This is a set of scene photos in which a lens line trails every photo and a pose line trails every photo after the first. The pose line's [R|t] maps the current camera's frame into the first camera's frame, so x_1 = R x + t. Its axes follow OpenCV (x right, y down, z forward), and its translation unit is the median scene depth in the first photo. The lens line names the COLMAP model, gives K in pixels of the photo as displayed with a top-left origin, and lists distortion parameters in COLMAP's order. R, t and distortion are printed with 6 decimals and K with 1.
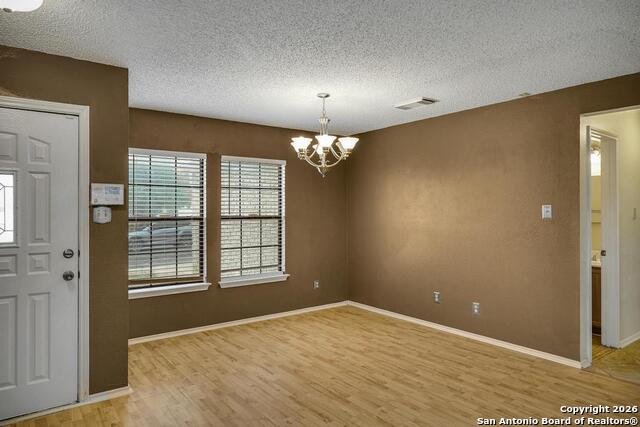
lens RADIAL K [[414.7, 0, 308.0], [0, 414.7, 207.9], [0, 0, 1]] dist [0.000669, -0.000176]
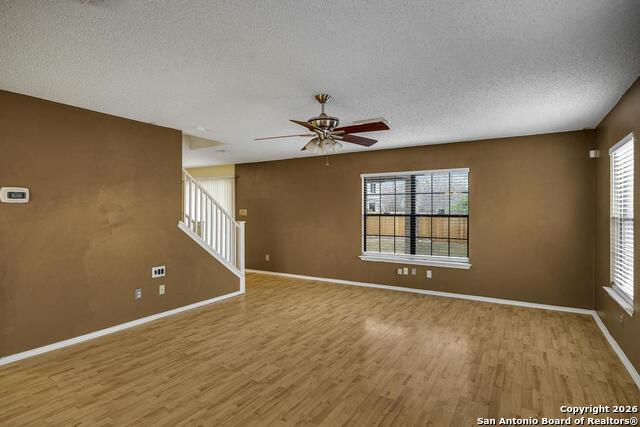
lens RADIAL K [[341.8, 0, 320.3], [0, 341.8, 206.5], [0, 0, 1]] dist [-0.001096, -0.000526]
pose [[-0.377477, 0.009114, 0.925974, -0.273101], [-0.004352, 0.999923, -0.011616, 0.000983], [-0.926009, -0.008415, -0.377408, 0.372960]]
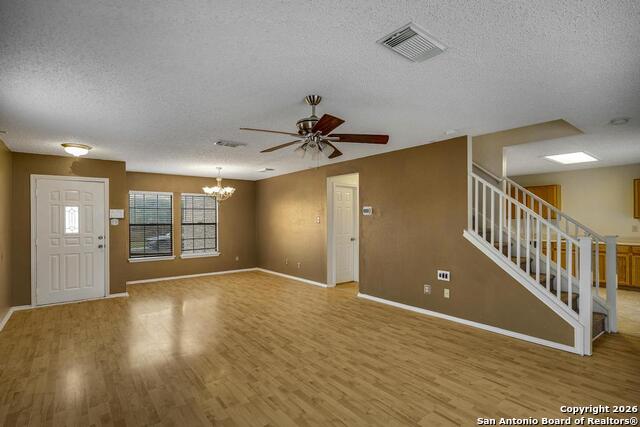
lens RADIAL K [[321.1, 0, 319.0], [0, 321.1, 220.6], [0, 0, 1]] dist [0.002758, 0.000240]
pose [[0.999758, -0.004122, 0.021588, 0.586822], [0.003908, 0.999943, 0.009902, -0.005313], [-0.021628, -0.009815, 0.999718, -0.812194]]
